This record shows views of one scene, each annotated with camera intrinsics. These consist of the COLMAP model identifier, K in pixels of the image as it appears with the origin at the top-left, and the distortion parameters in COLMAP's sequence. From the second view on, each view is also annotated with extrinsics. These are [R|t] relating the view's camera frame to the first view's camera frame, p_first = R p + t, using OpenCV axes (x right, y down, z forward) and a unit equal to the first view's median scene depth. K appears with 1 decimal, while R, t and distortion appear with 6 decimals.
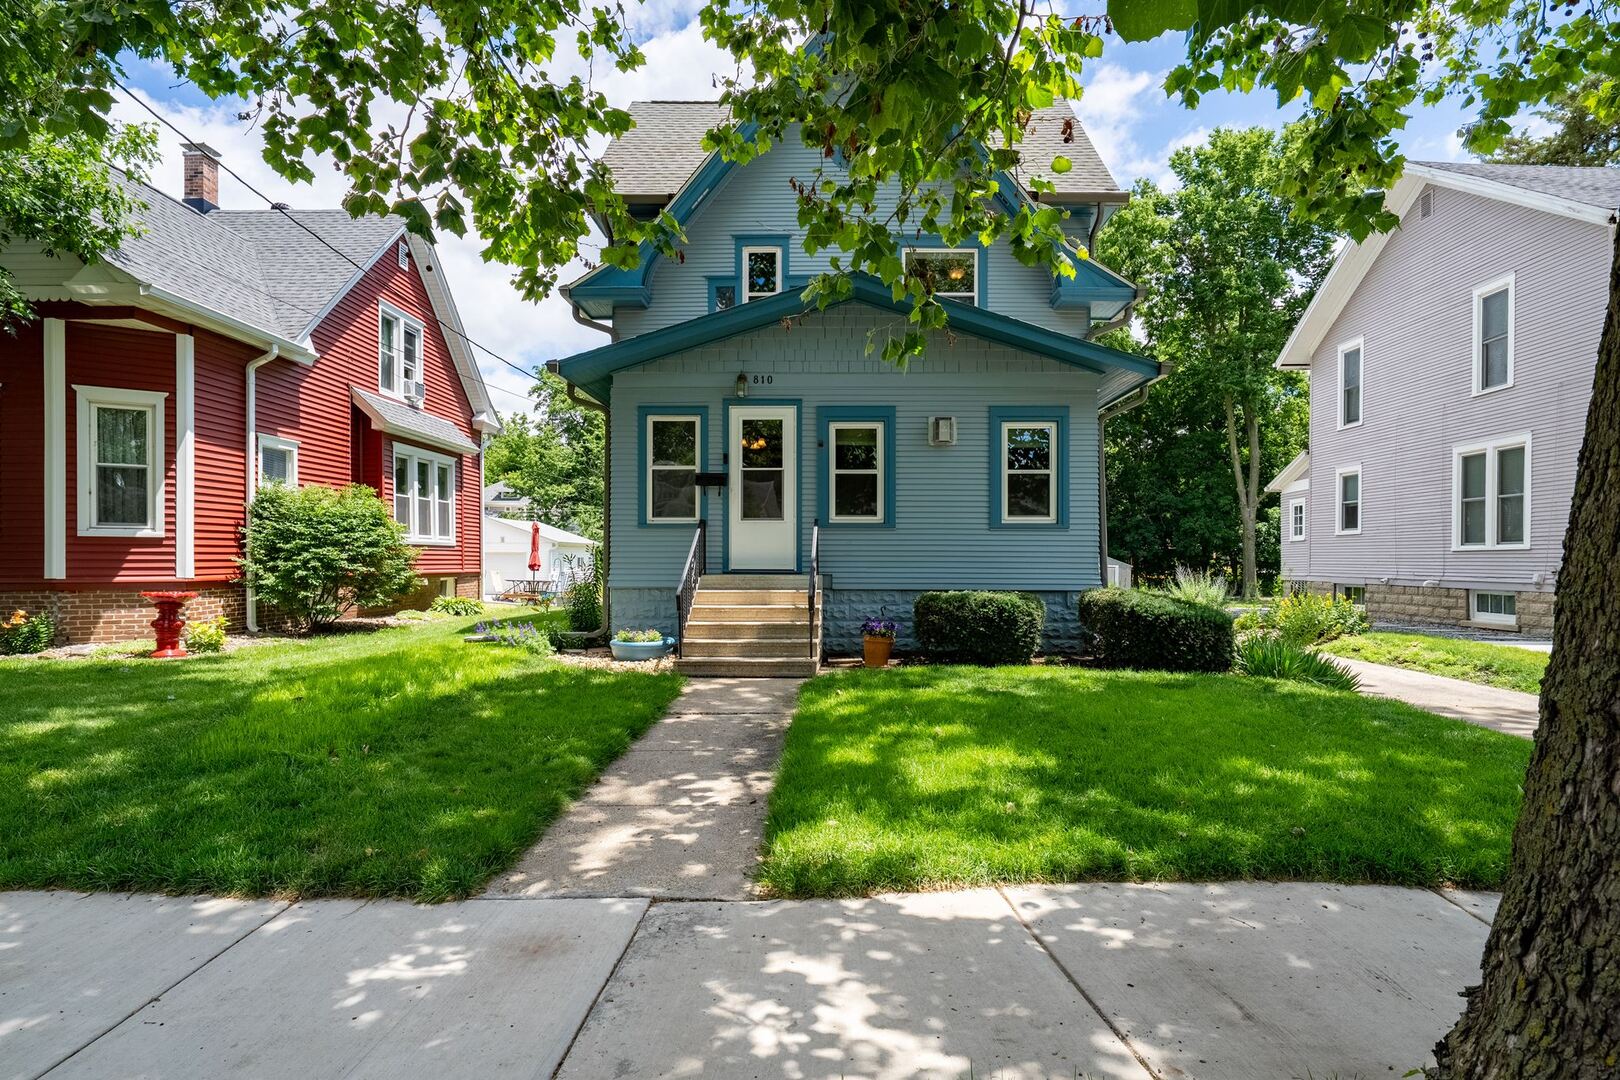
lens RADIAL K [[832.9, 0, 810.0], [0, 832.9, 540.0], [0, 0, 1]] dist [-0.001176, -0.000858]
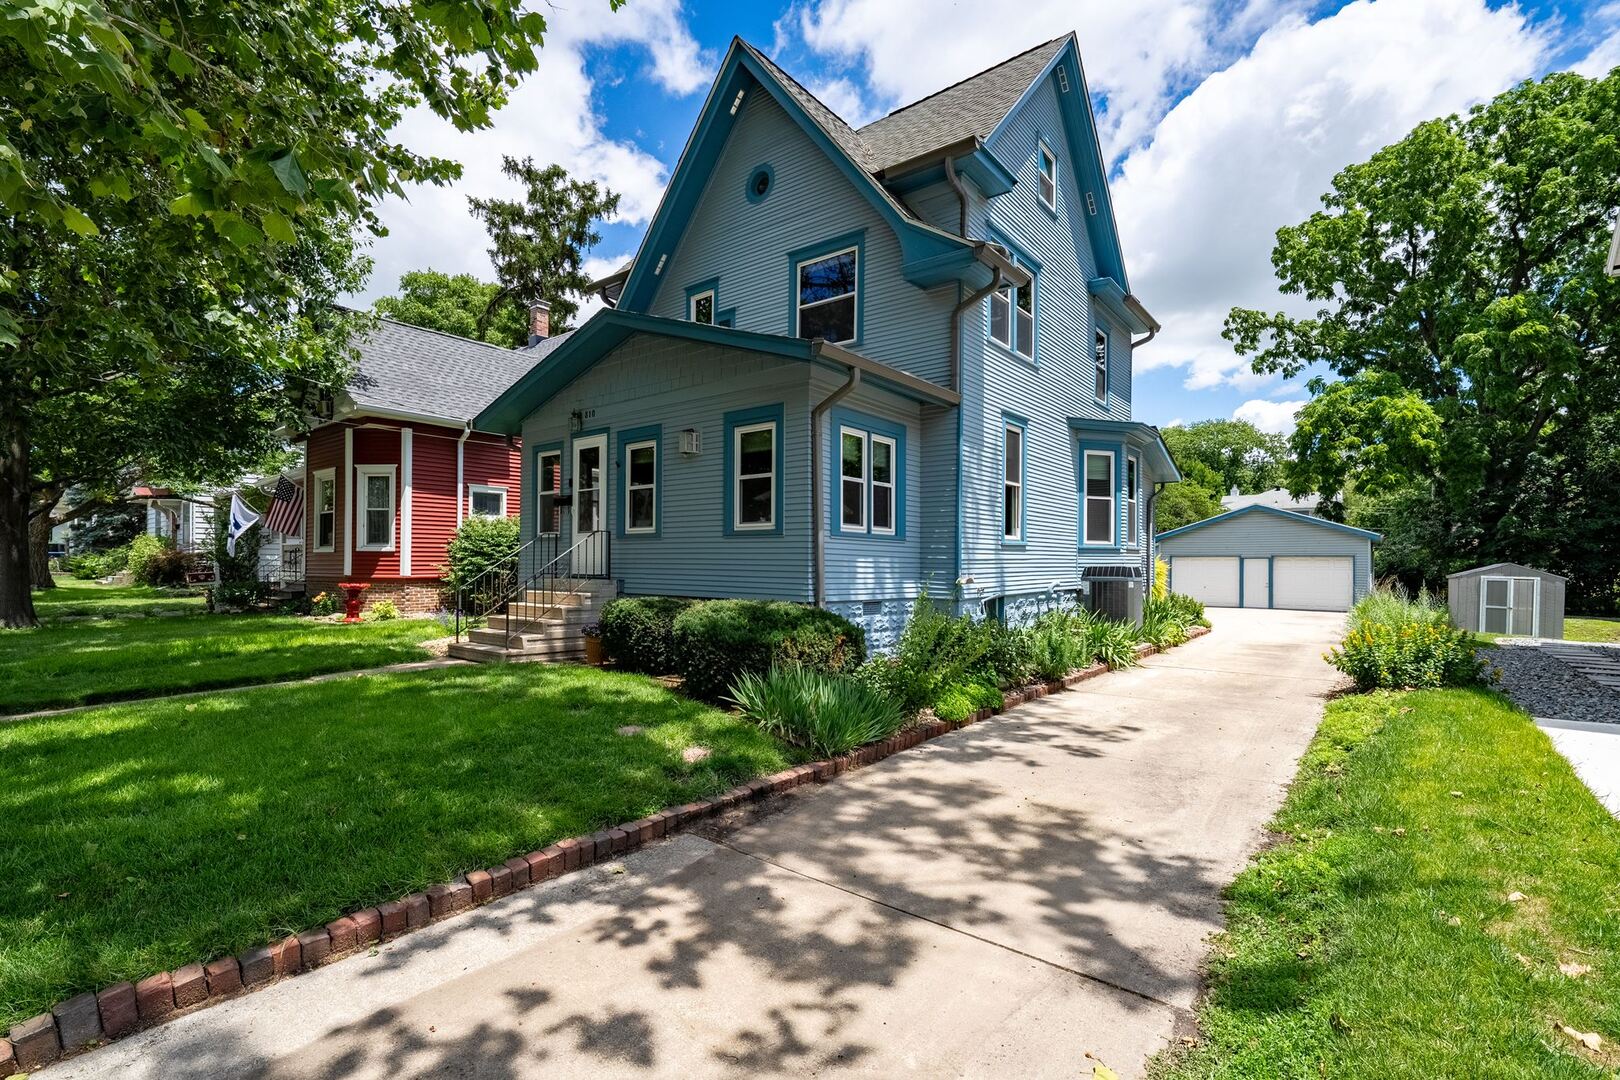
lens RADIAL K [[722.8, 0, 810.0], [0, 722.8, 540.0], [0, 0, 1]] dist [0.000201, 0.000125]
pose [[0.797997, -0.017117, -0.602419, 0.779135], [0.008904, 0.999822, -0.016615, 0.005745], [0.602596, 0.007894, 0.798007, 0.358043]]
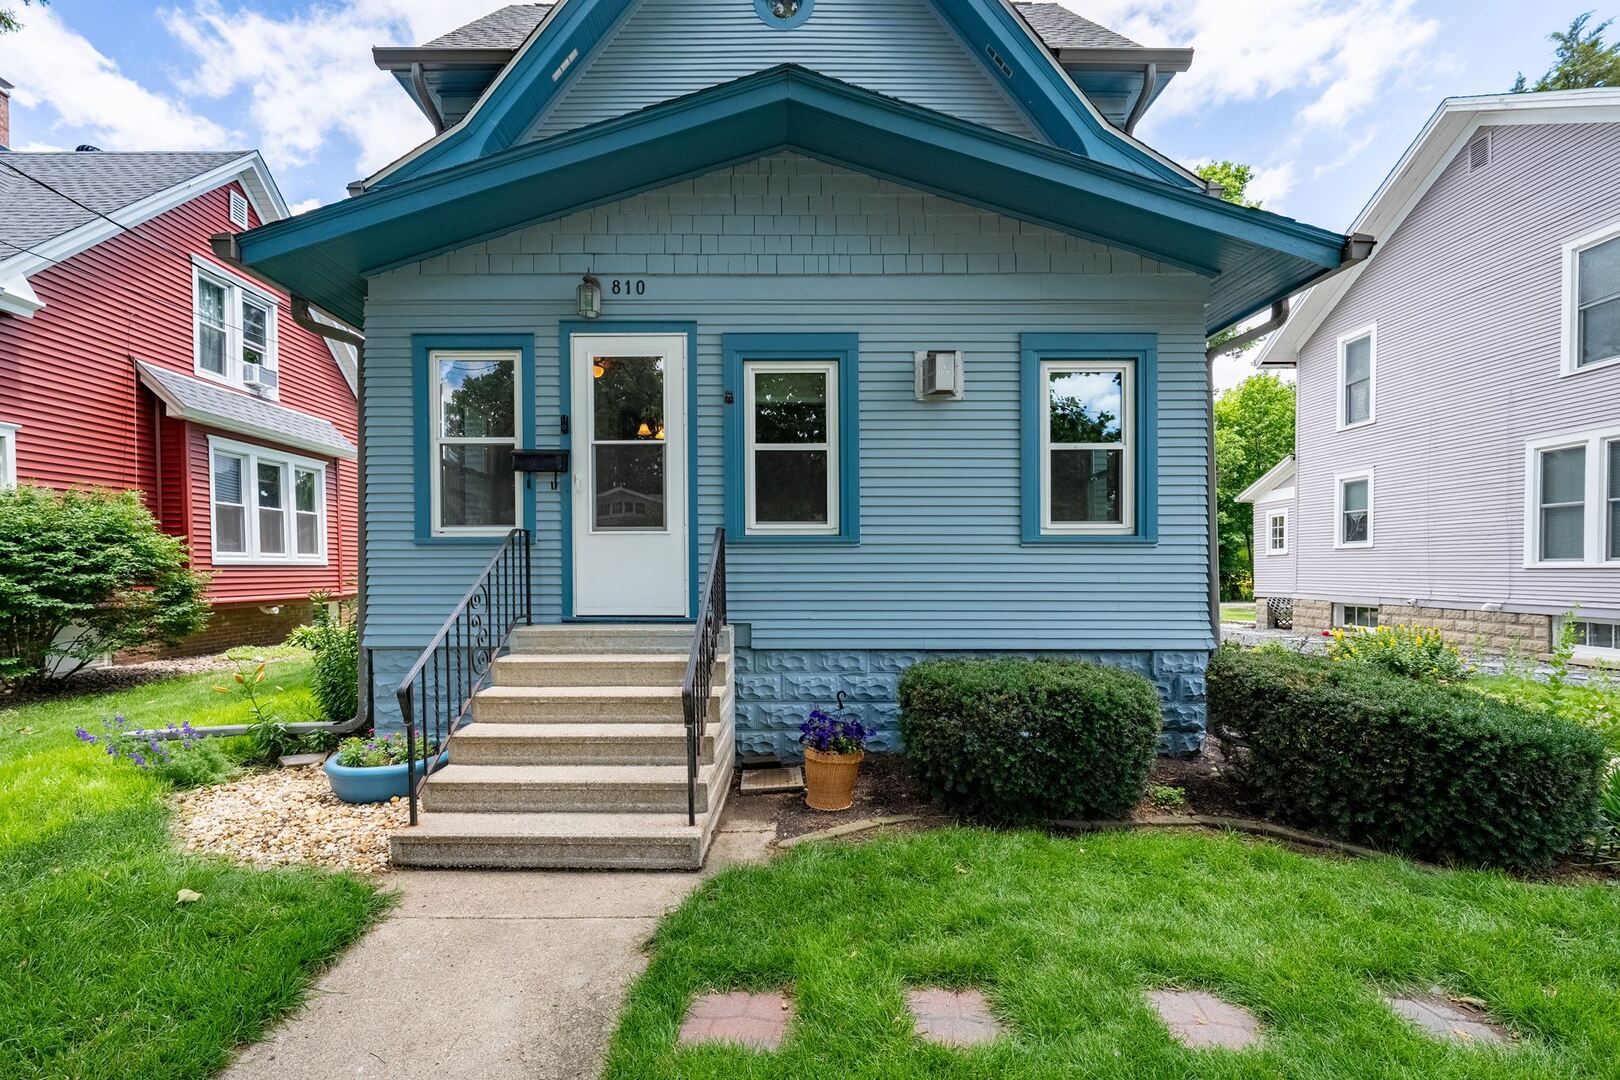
lens RADIAL K [[676.7, 0, 778.0], [0, 676.7, 564.5], [0, 0, 1]] dist [0.001551, 0.000116]
pose [[0.999808, -0.004316, 0.019134, 0.035781], [0.003950, 0.999809, 0.019123, -0.008680], [-0.019213, -0.019043, 0.999634, 0.507243]]
